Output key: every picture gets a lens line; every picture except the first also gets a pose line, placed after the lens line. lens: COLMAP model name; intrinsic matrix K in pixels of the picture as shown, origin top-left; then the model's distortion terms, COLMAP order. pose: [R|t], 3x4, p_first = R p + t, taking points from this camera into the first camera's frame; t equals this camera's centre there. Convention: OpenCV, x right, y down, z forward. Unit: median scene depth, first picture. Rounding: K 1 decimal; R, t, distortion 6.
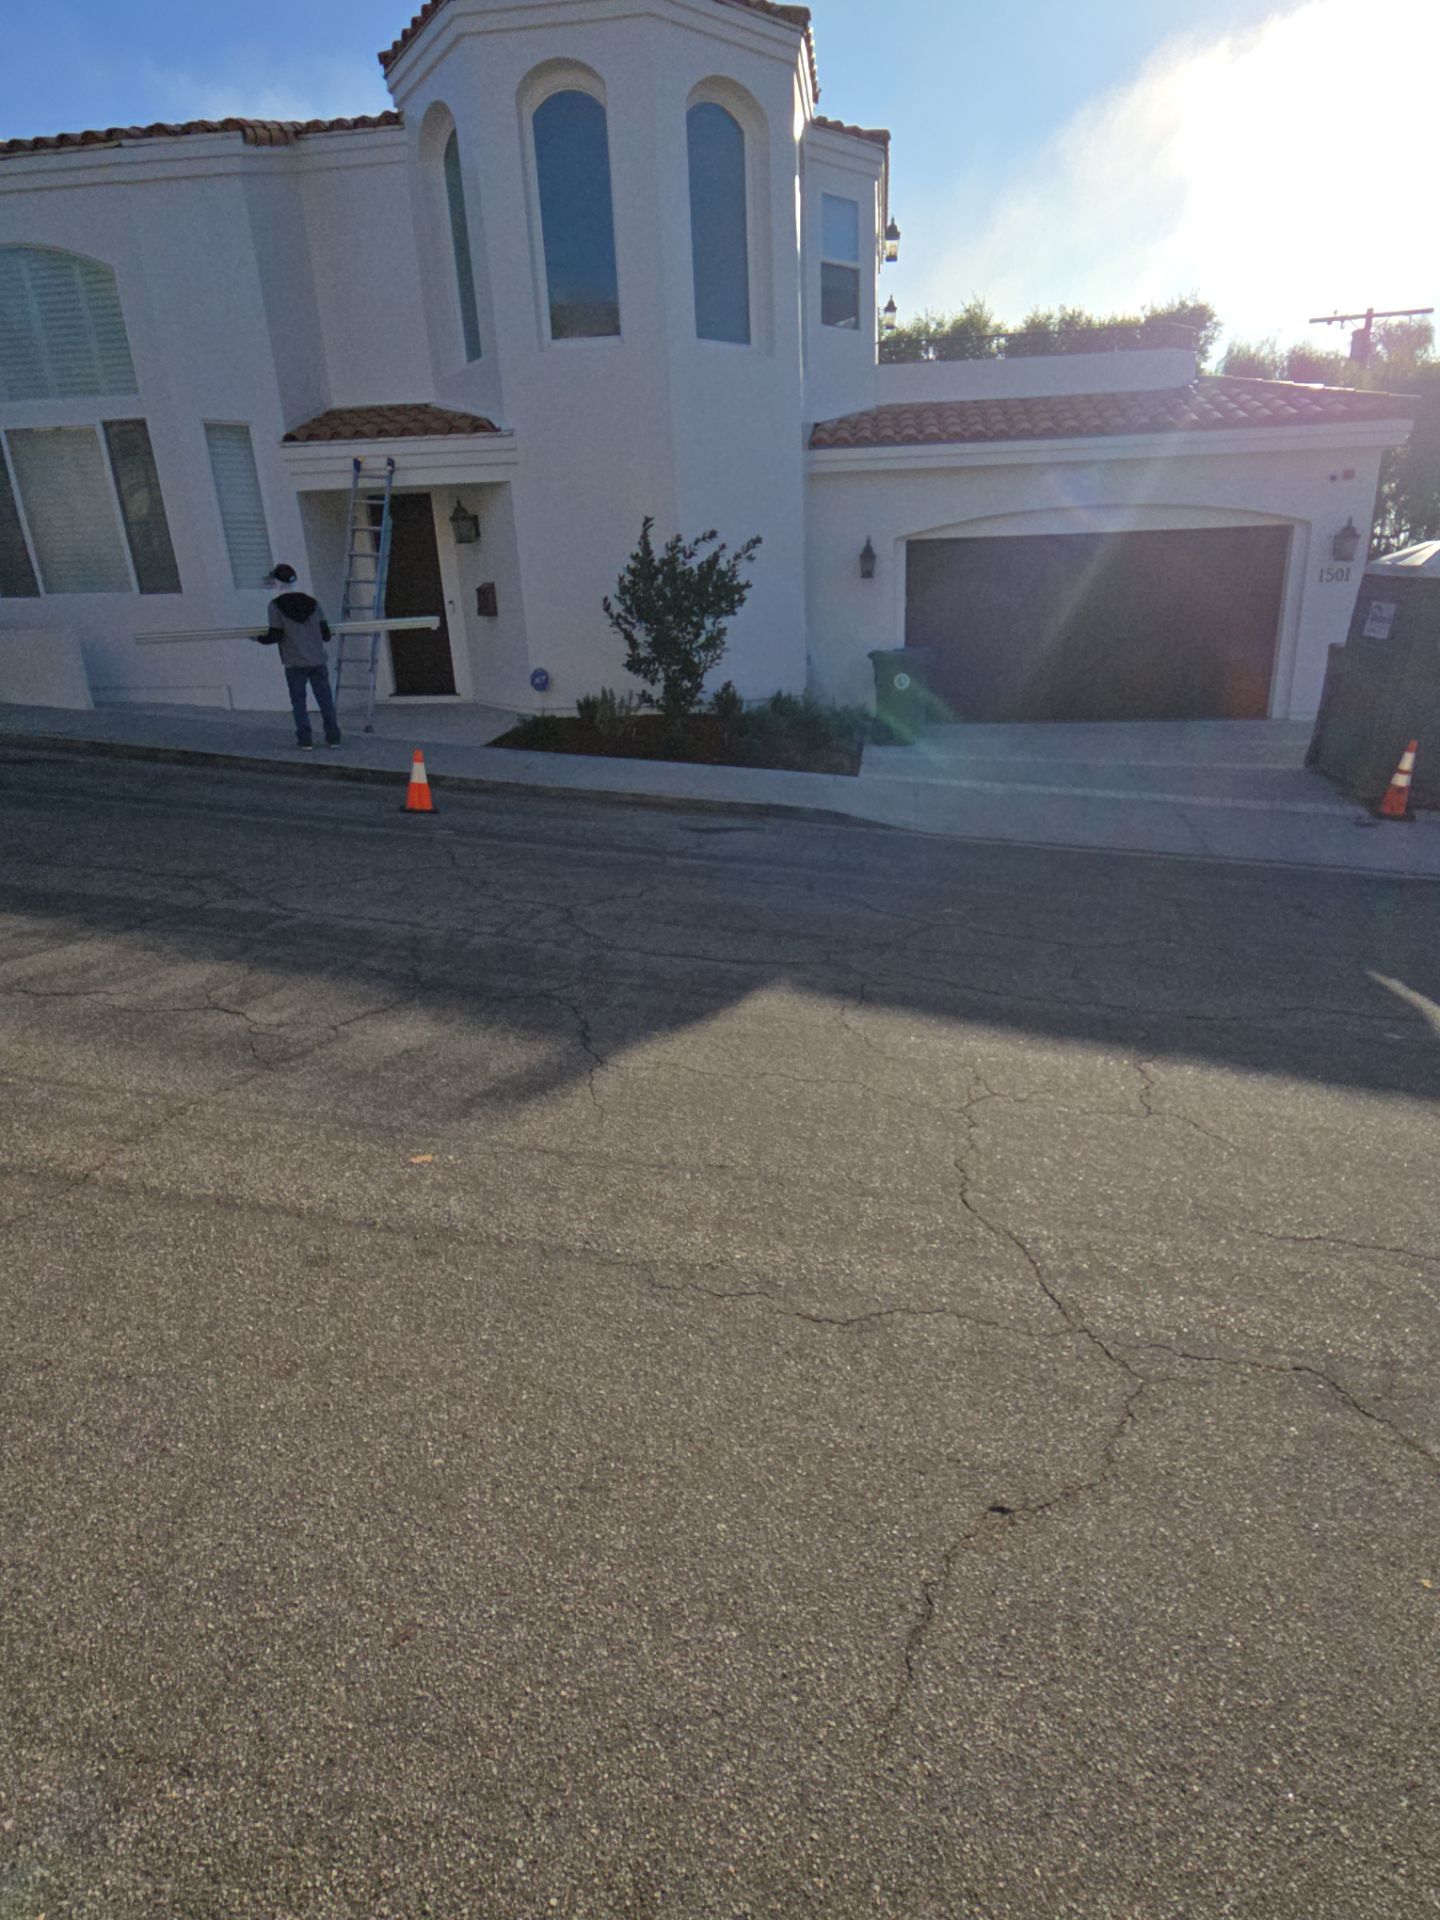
lens RADIAL K [[1092.3, 0, 763.8], [0, 1092.3, 1022.6], [0, 0, 1]] dist [-0.001081, 0.012028]
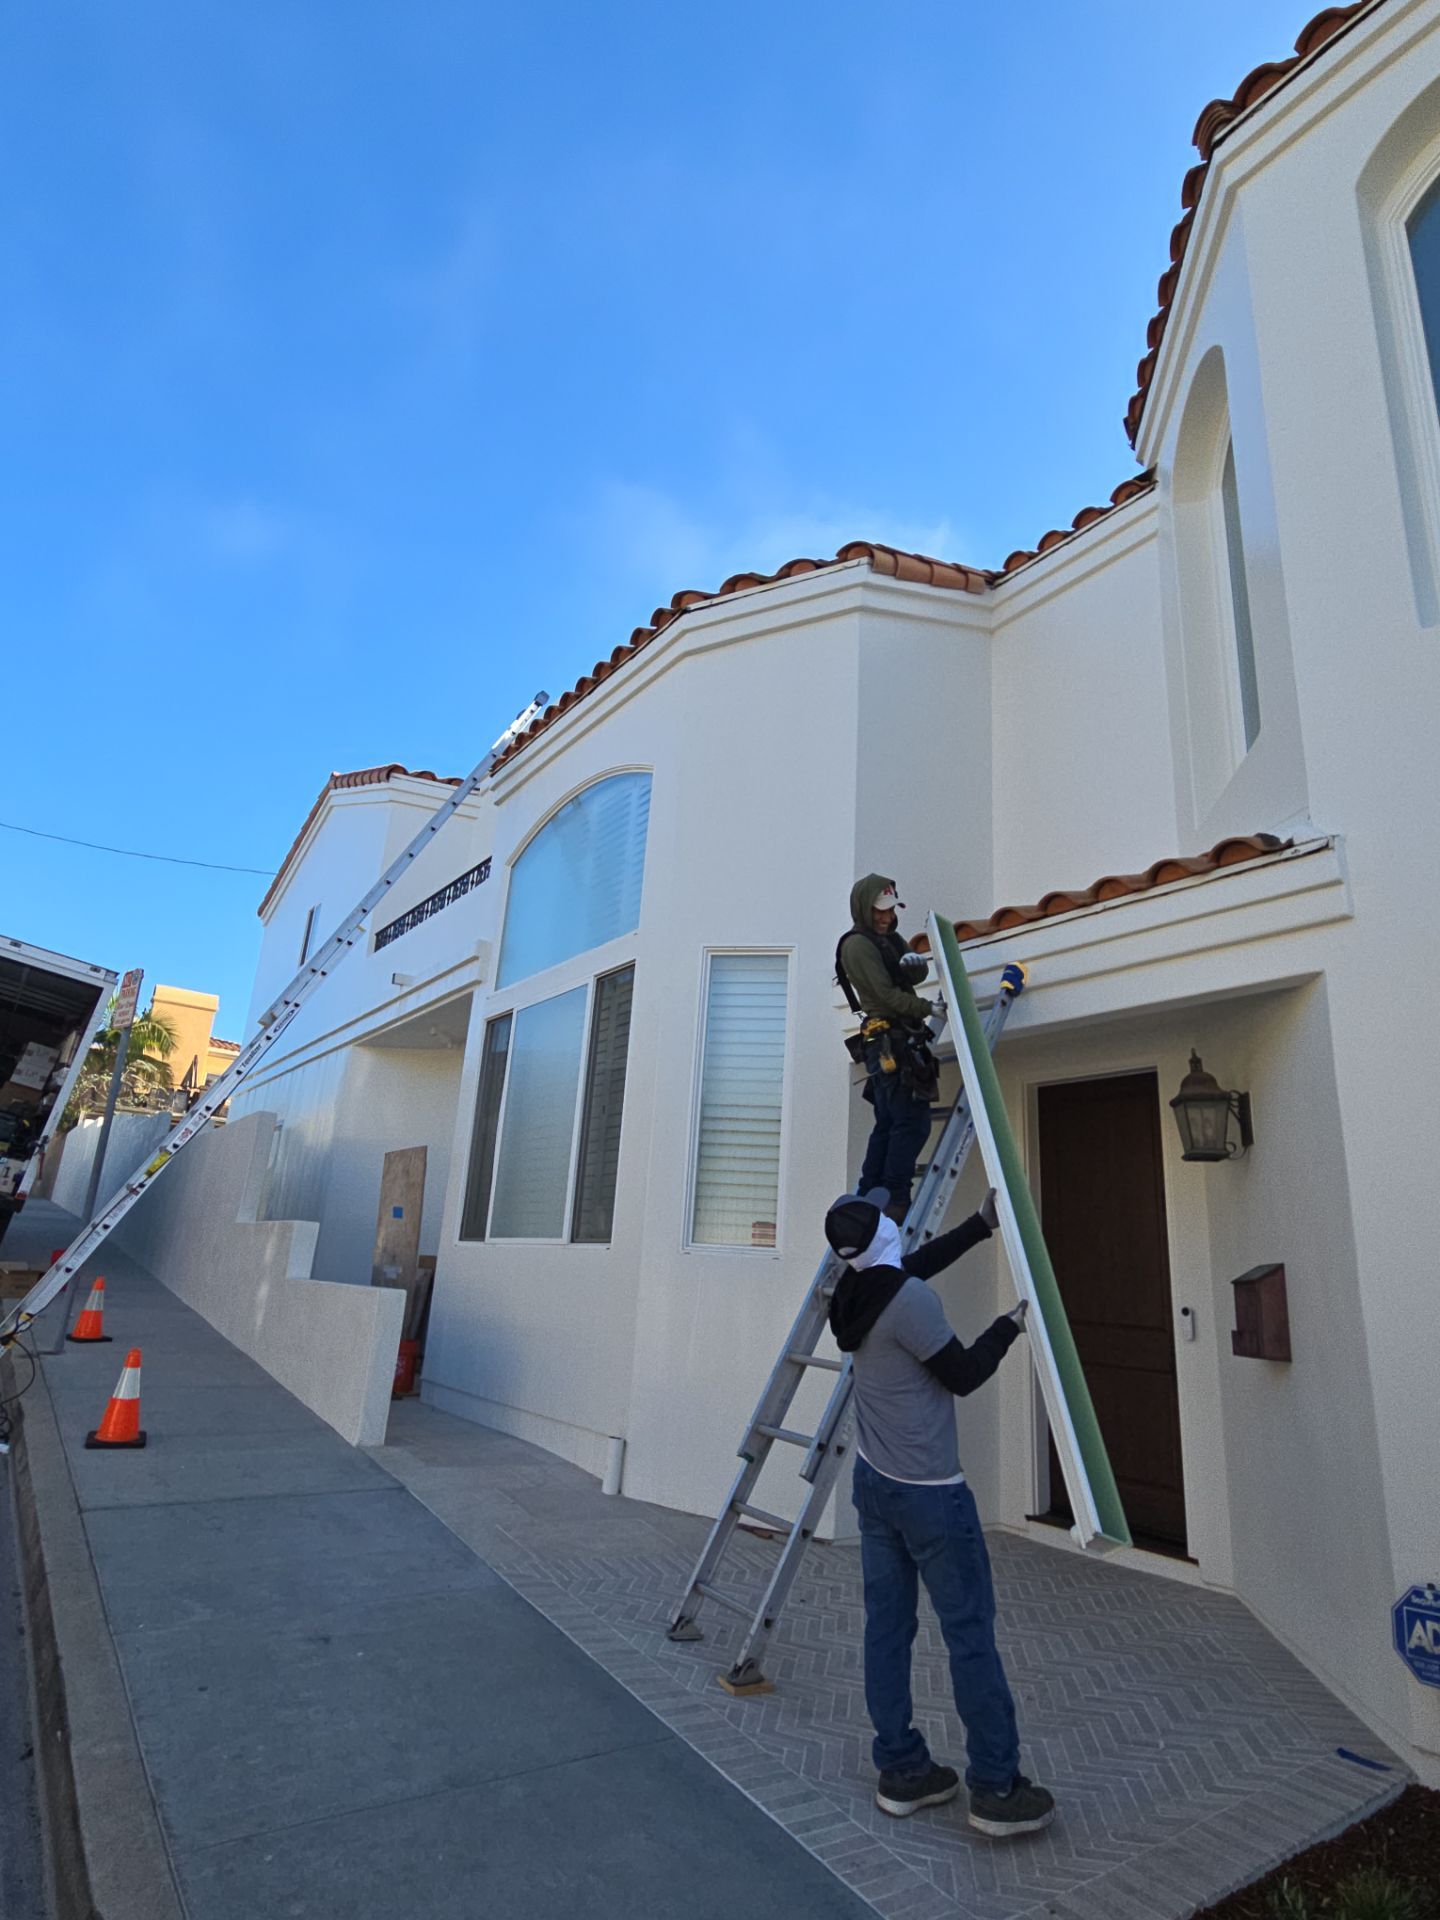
lens RADIAL K [[1051.9, 0, 706.9], [0, 1051.9, 965.4], [0, 0, 1]] dist [0.007995, 0.000814]
pose [[0.671981, -0.146893, -0.725854, -0.134152], [-0.336848, 0.812246, -0.476224, -0.302423], [0.659526, 0.564516, 0.496334, 0.770541]]
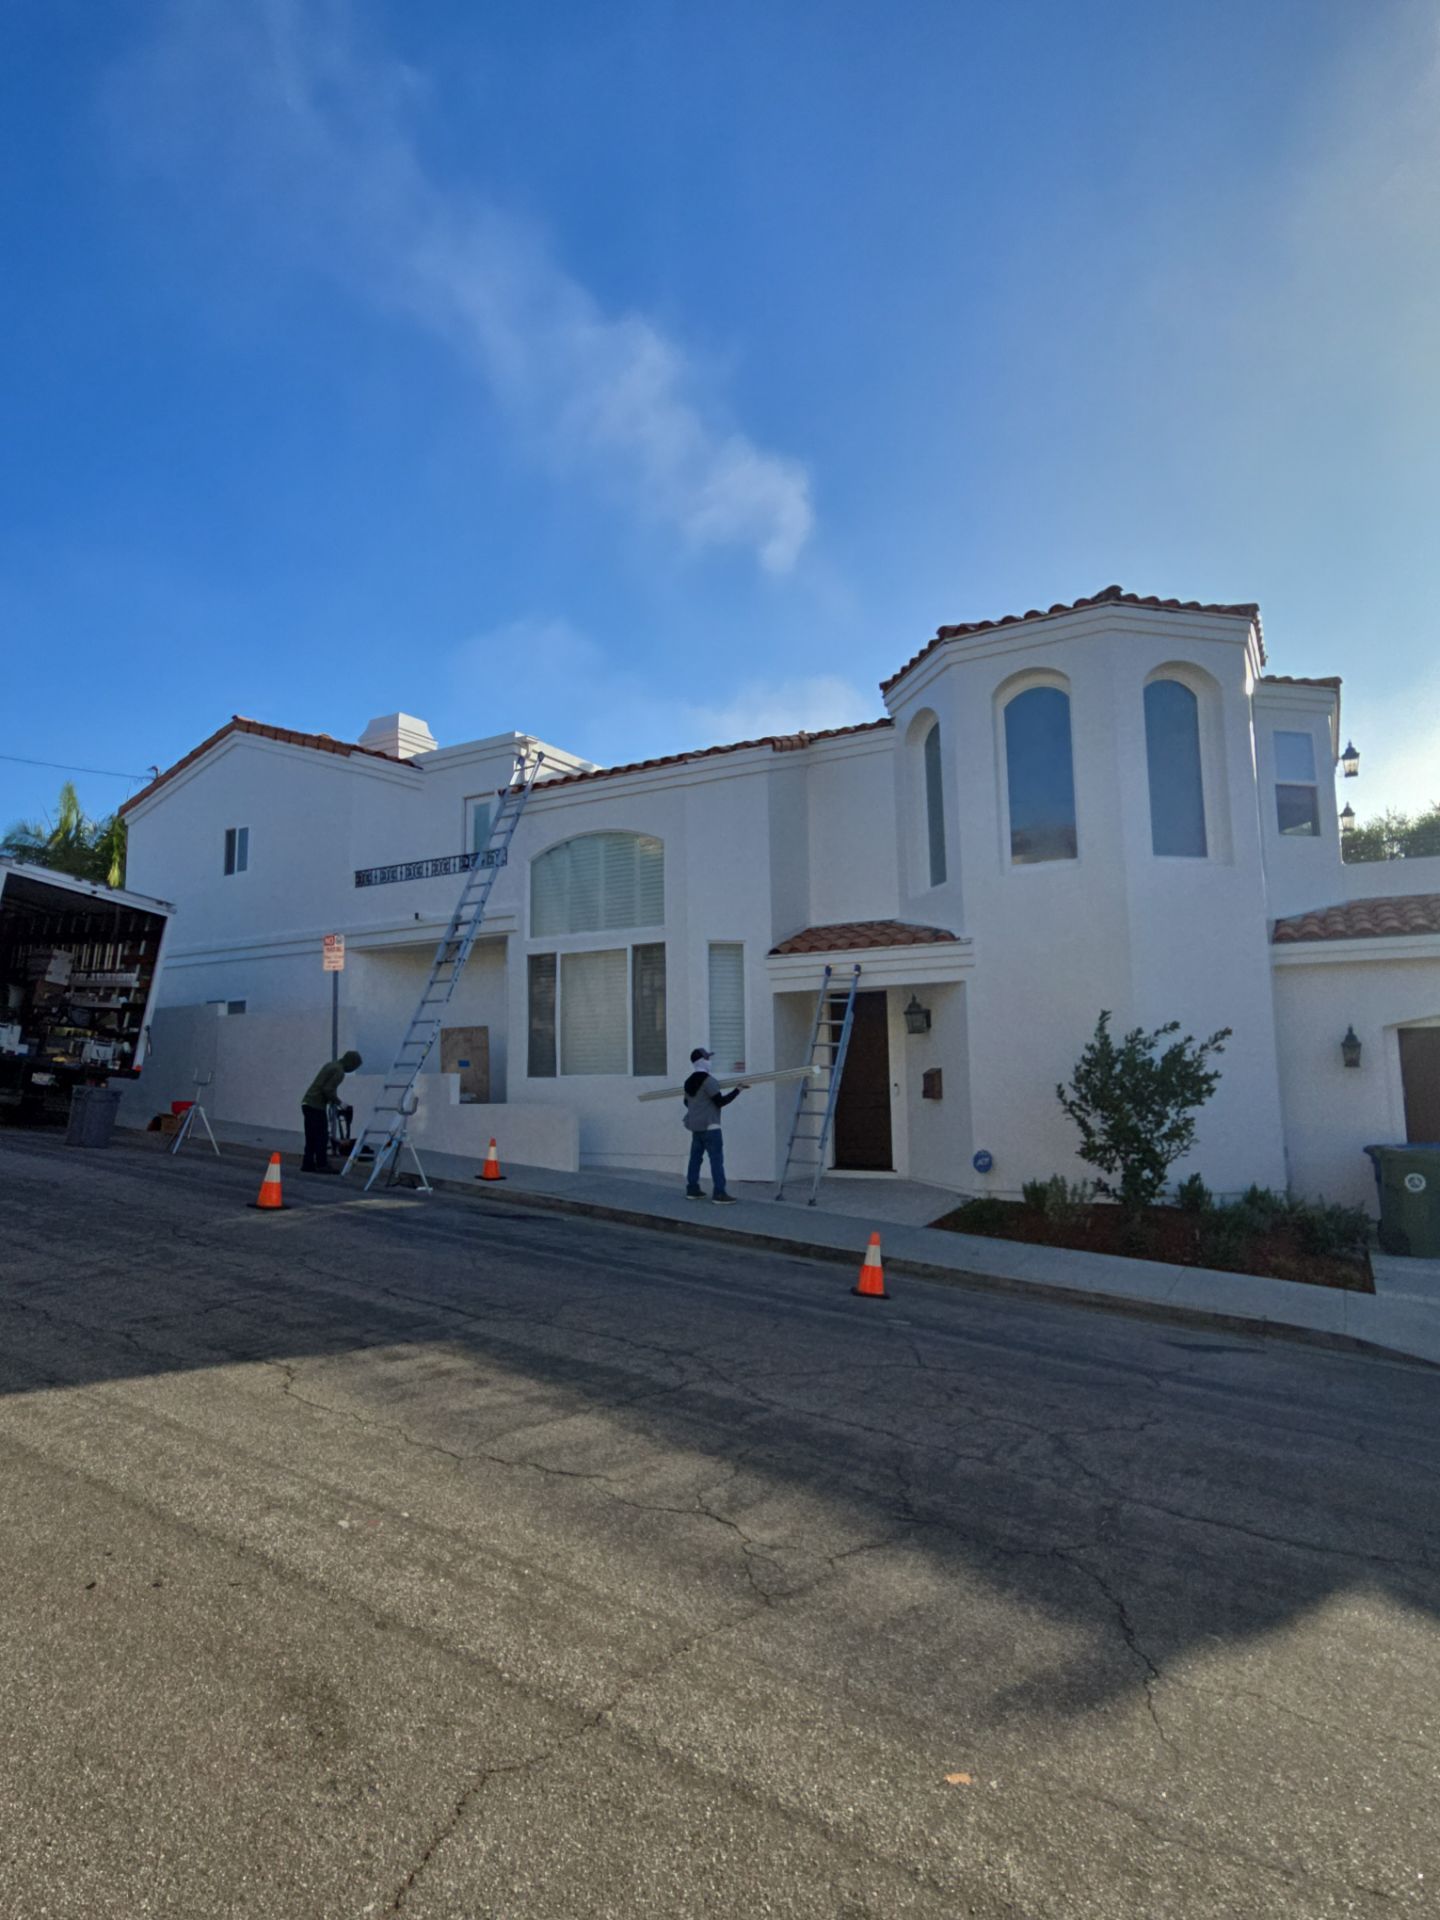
lens RADIAL K [[1136.3, 0, 703.1], [0, 1136.3, 956.1], [0, 0, 1]] dist [0.036251, -0.016659]
pose [[0.925314, -0.028189, -0.378152, -0.051749], [-0.145198, 0.894894, -0.421998, -0.011884], [0.350302, 0.445388, 0.823965, -0.016964]]
